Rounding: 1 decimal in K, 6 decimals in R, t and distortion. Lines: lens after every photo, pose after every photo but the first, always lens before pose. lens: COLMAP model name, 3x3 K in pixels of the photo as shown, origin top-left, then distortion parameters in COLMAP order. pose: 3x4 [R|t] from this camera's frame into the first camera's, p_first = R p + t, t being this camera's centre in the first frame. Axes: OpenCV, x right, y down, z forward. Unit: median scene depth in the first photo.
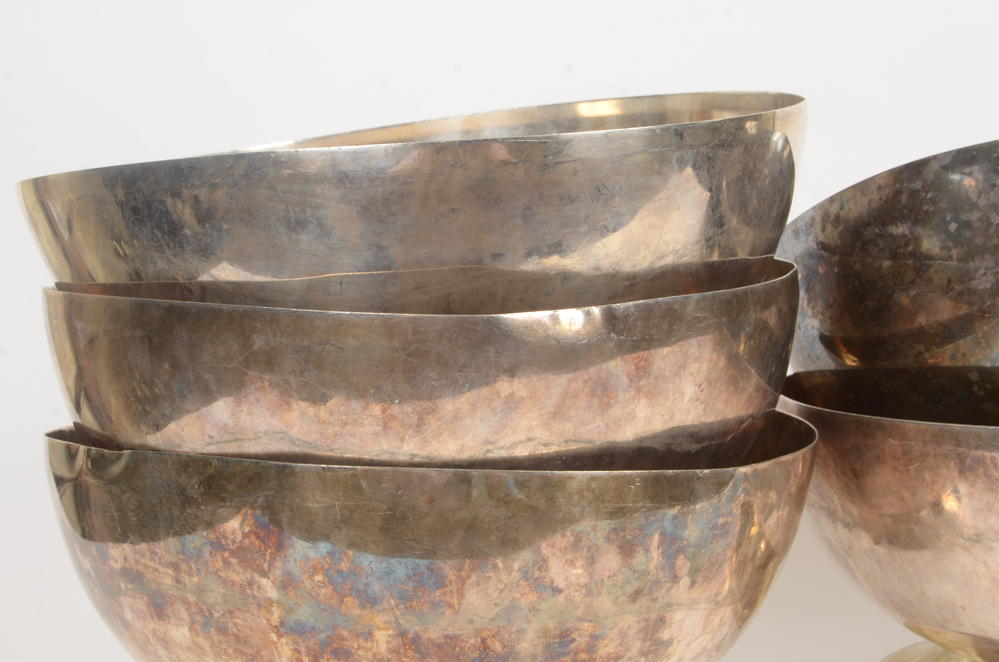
lens RADIAL K [[1446.5, 0, 499.5], [0, 1446.5, 331.0], [0, 0, 1]] dist [0.005863, 0.079856]
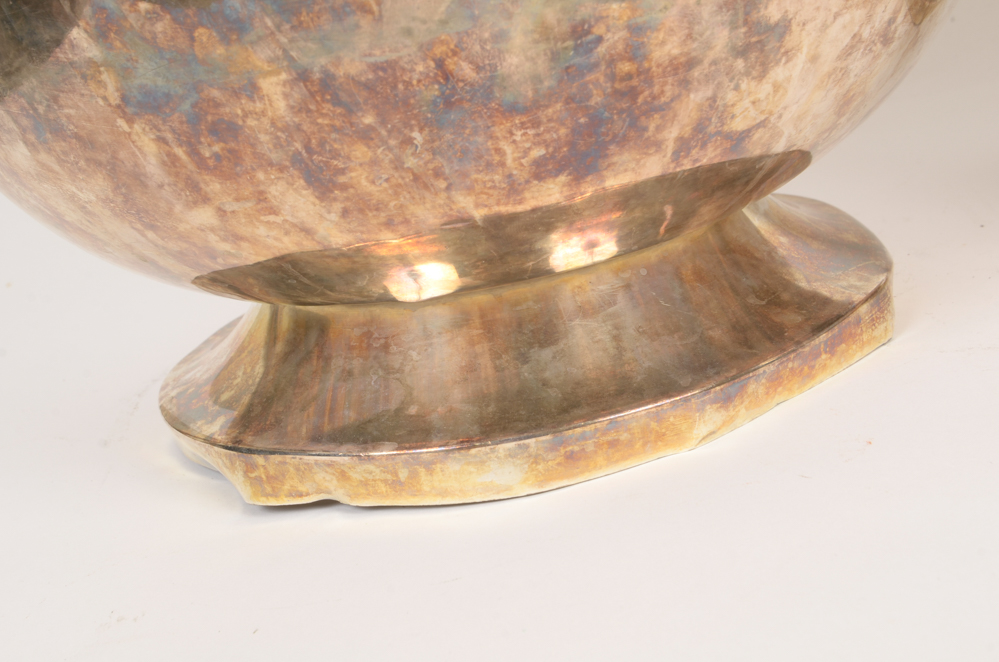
lens RADIAL K [[1446.5, 0, 499.5], [0, 1446.5, 331.0], [0, 0, 1]] dist [0.005863, 0.079856]
pose [[0.967747, -0.142110, -0.208016, 0.116757], [0.189694, 0.954407, 0.230487, 0.186440], [0.165777, -0.262513, 0.950581, 0.424579]]
